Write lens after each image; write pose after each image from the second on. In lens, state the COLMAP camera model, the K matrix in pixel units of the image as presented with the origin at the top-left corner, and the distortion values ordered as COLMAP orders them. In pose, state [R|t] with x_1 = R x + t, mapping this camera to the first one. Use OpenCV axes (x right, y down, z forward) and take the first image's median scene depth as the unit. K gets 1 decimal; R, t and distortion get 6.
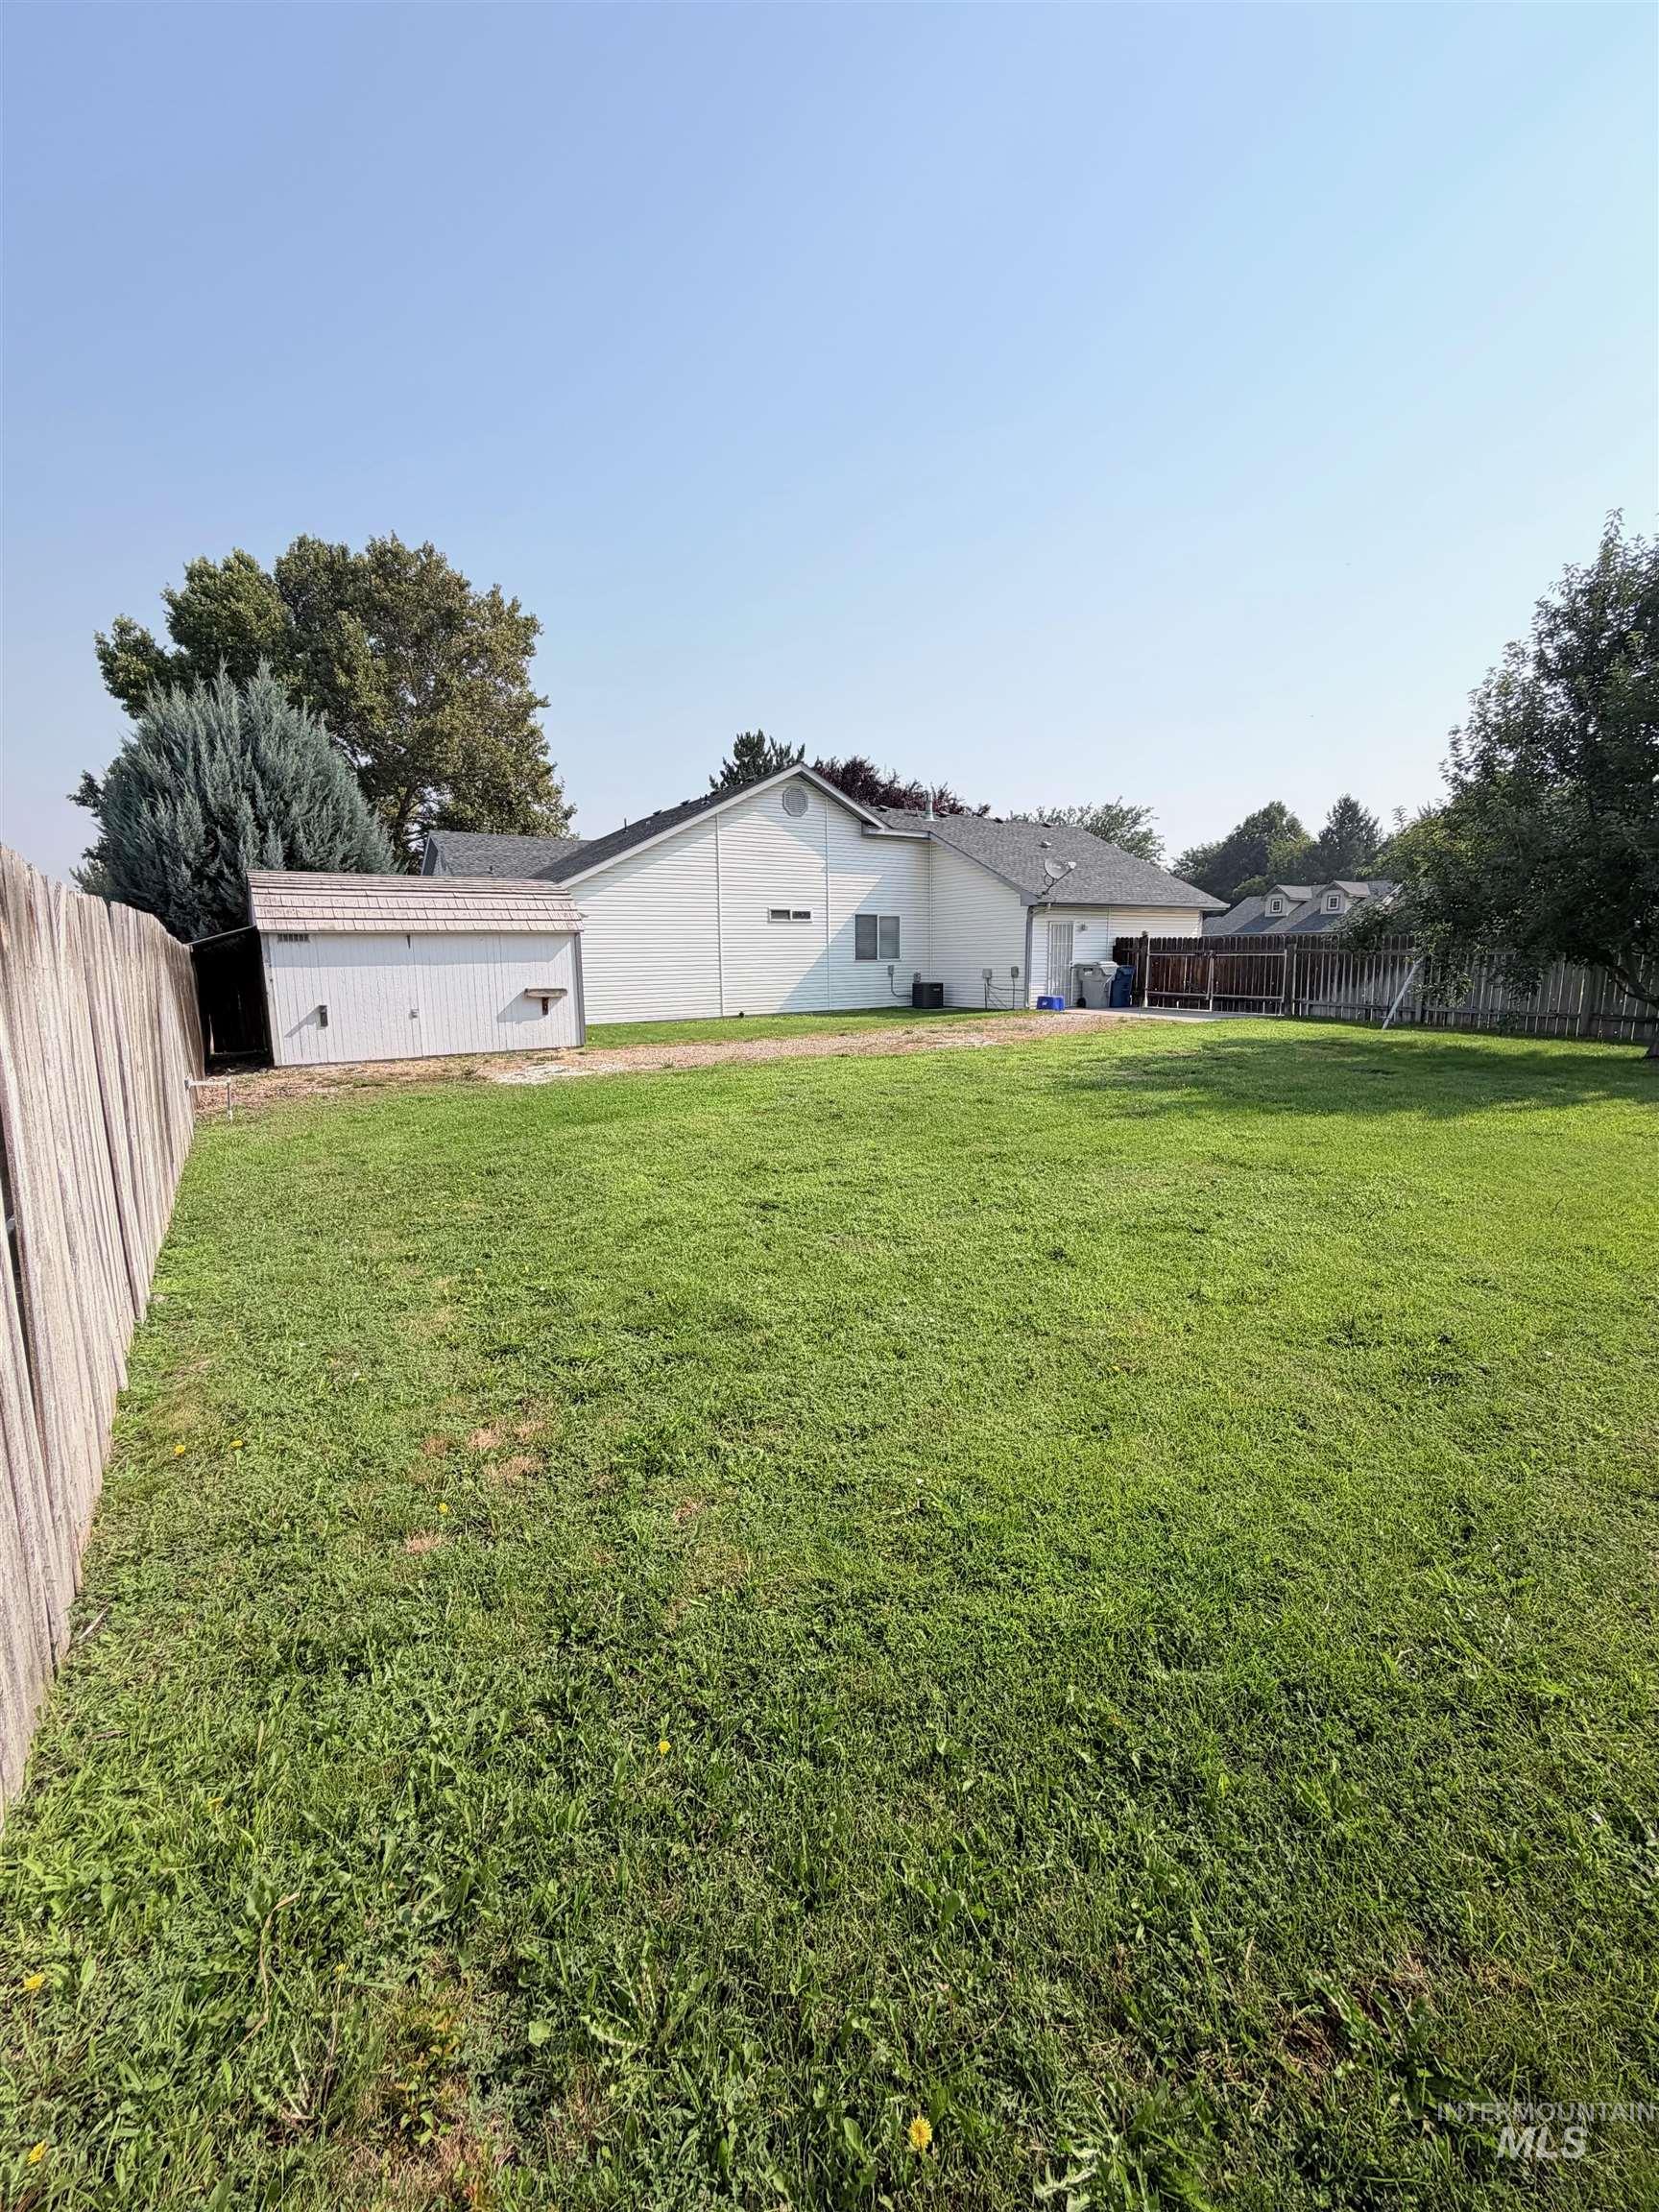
lens RADIAL K [[880.7, 0, 832.4], [0, 880.7, 1097.9], [0, 0, 1]] dist [-0.000184, -0.000008]
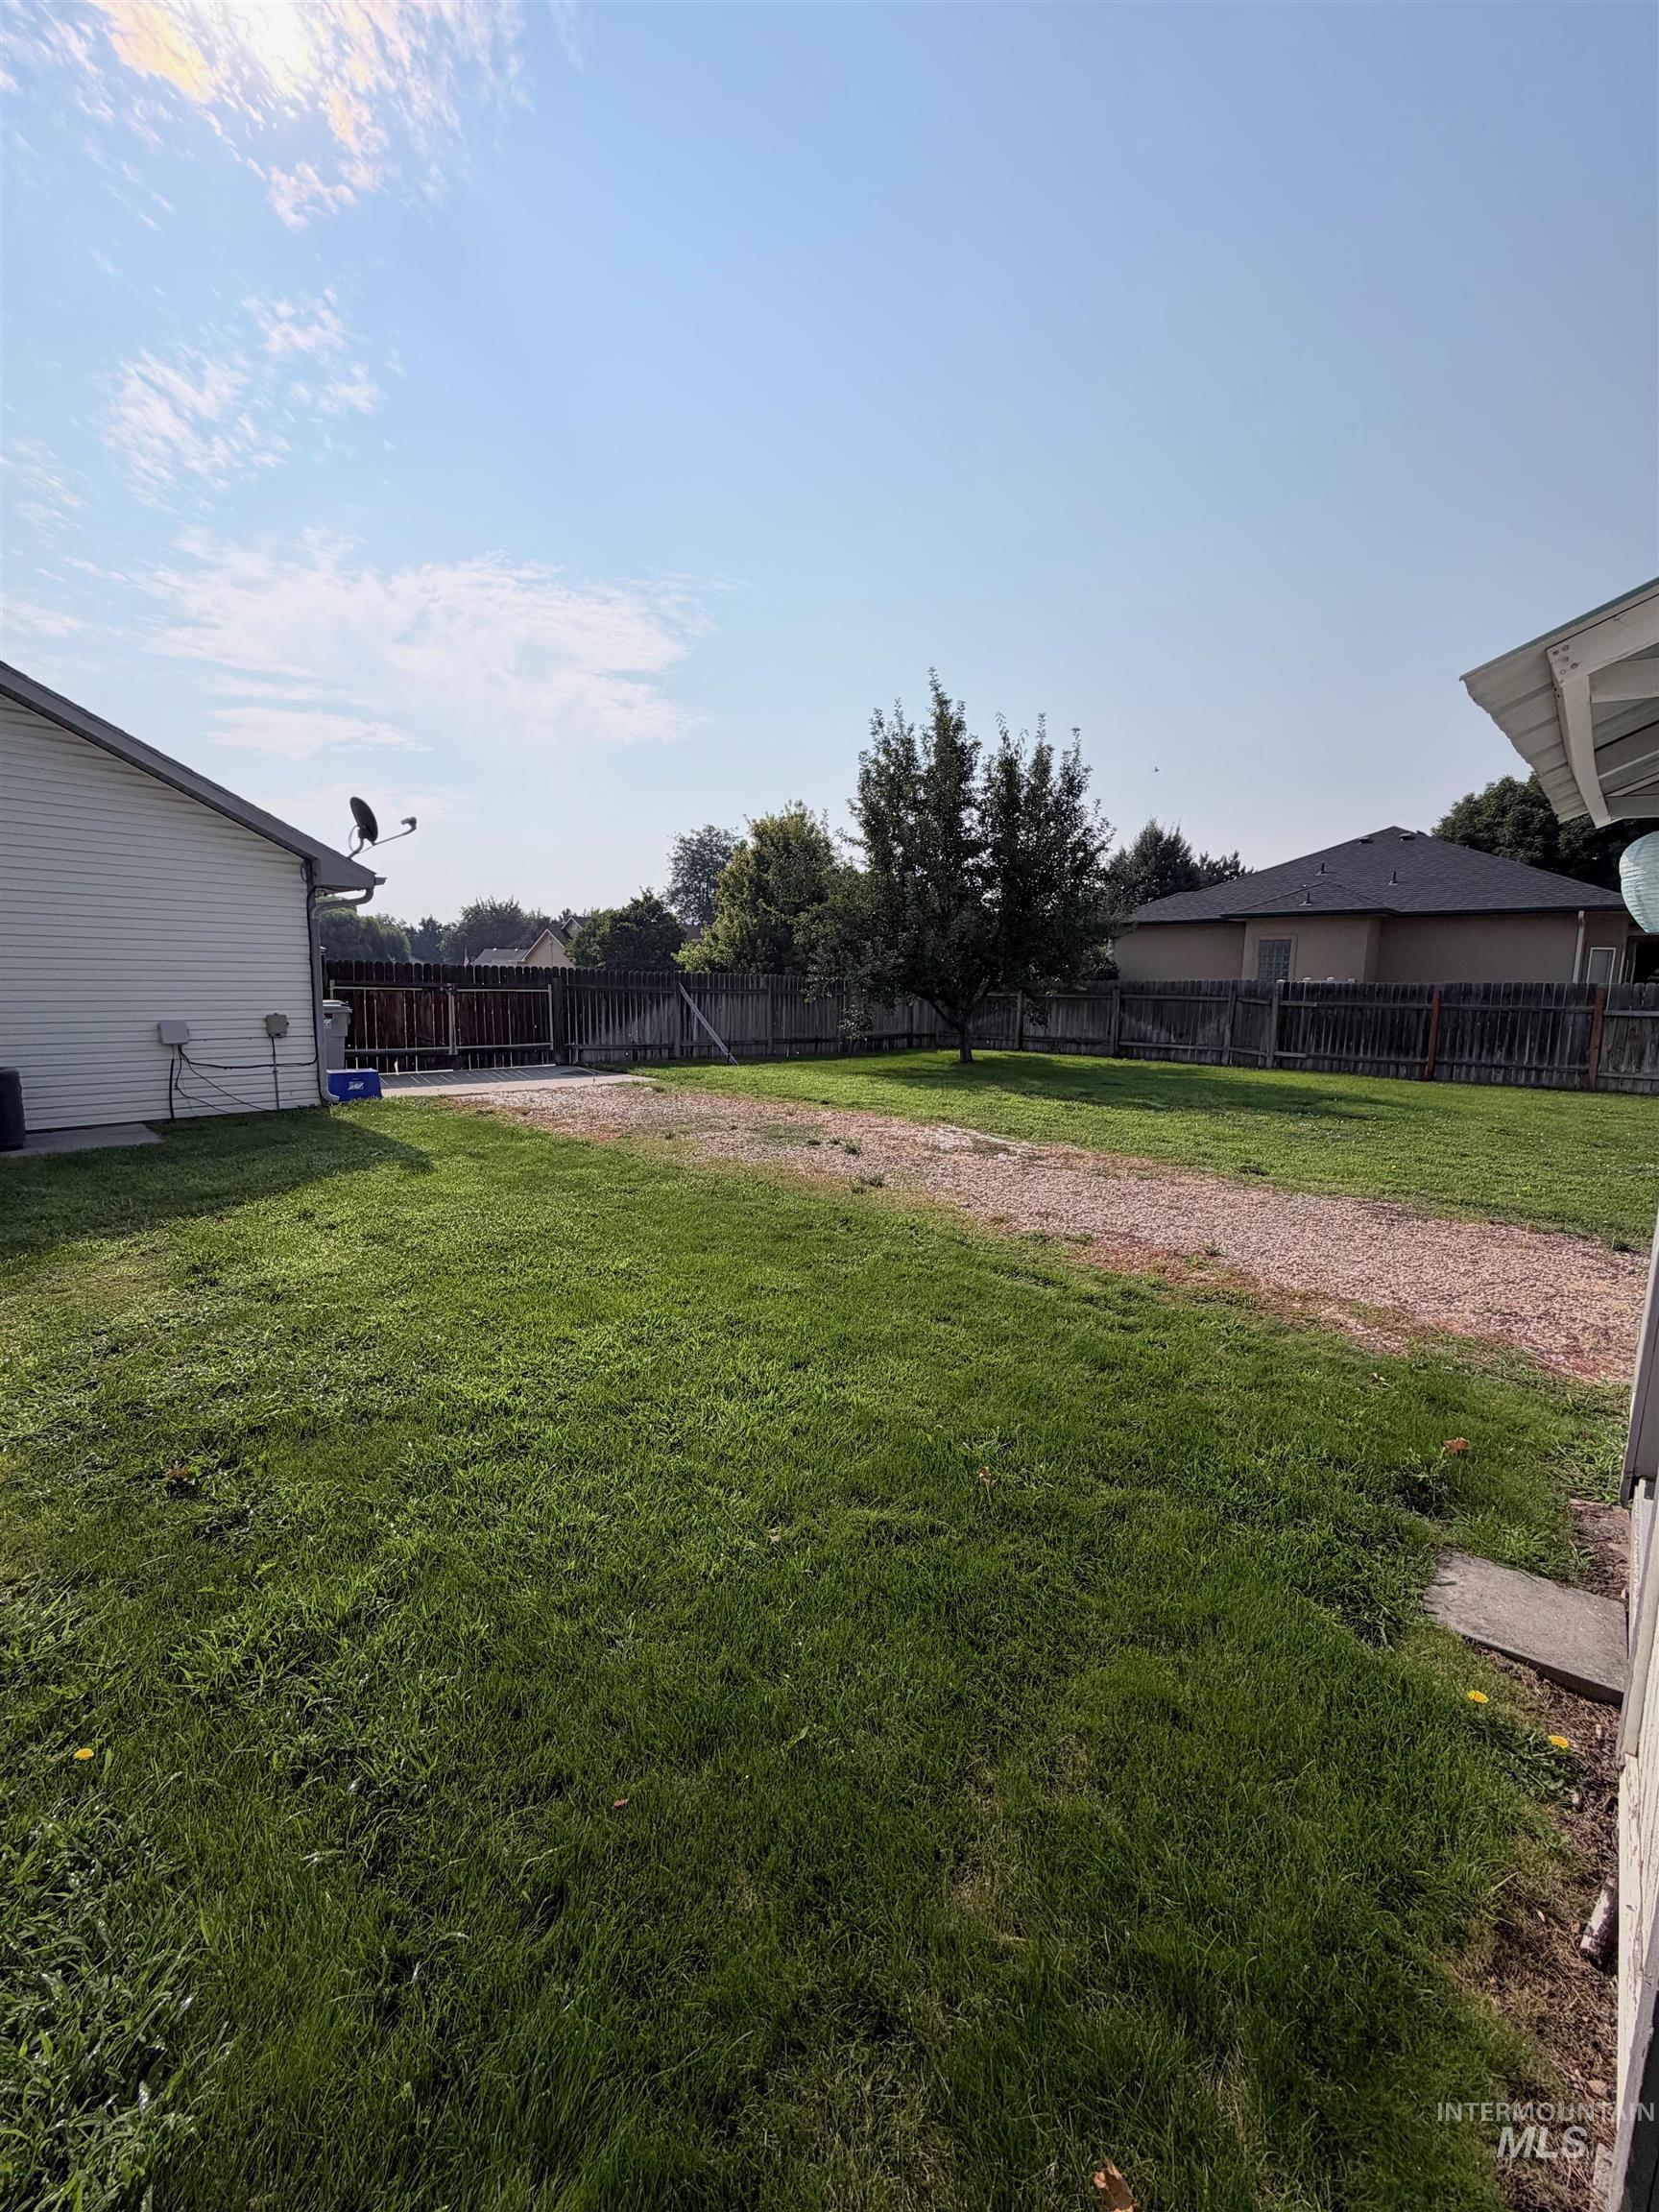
lens RADIAL K [[880.7, 0, 833.4], [0, 880.7, 1112.1], [0, 0, 1]] dist [-0.000184, -0.000008]
pose [[-0.290118, -0.132208, 0.947815, -1.127236], [0.133812, 0.975078, 0.176969, -0.515977], [-0.947589, 0.178171, -0.265197, 3.113559]]
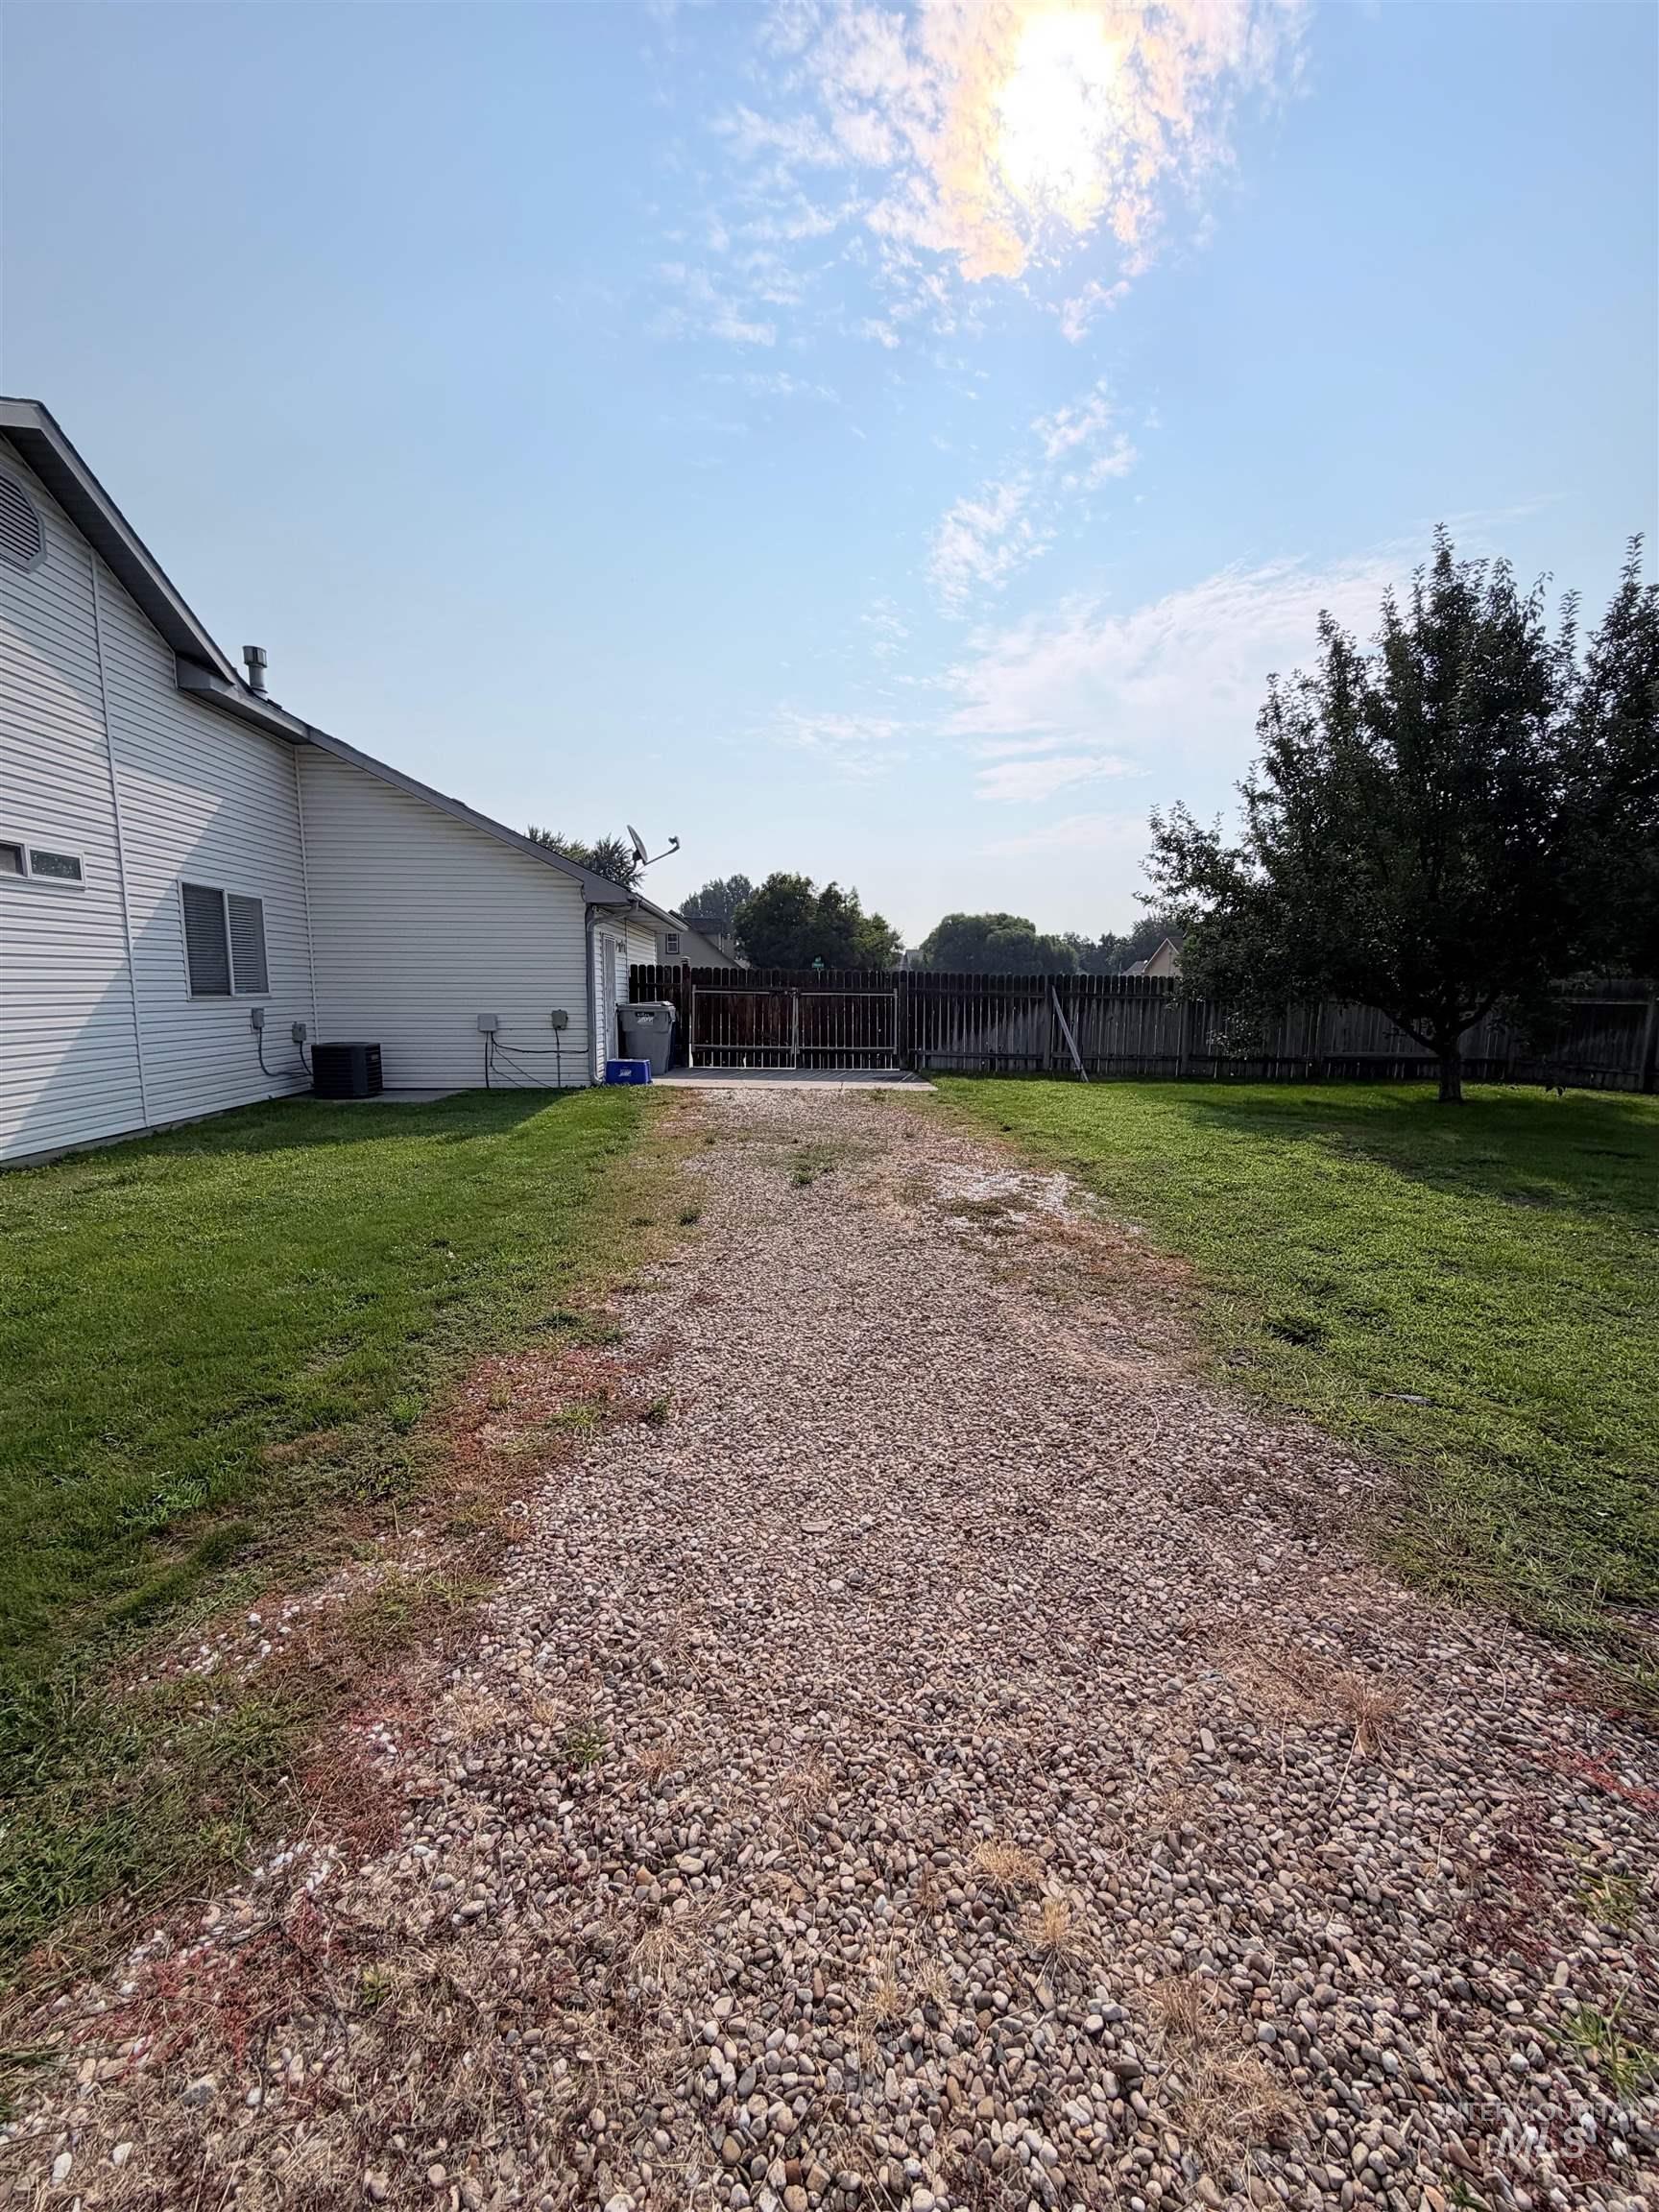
lens RADIAL K [[880.7, 0, 830.3], [0, 880.7, 1092.2], [0, 0, 1]] dist [-0.000184, -0.000008]
pose [[0.447581, -0.090513, 0.889651, -1.104128], [0.122130, 0.991730, 0.039455, -0.505270], [-0.885864, 0.090993, 0.454934, 3.048797]]
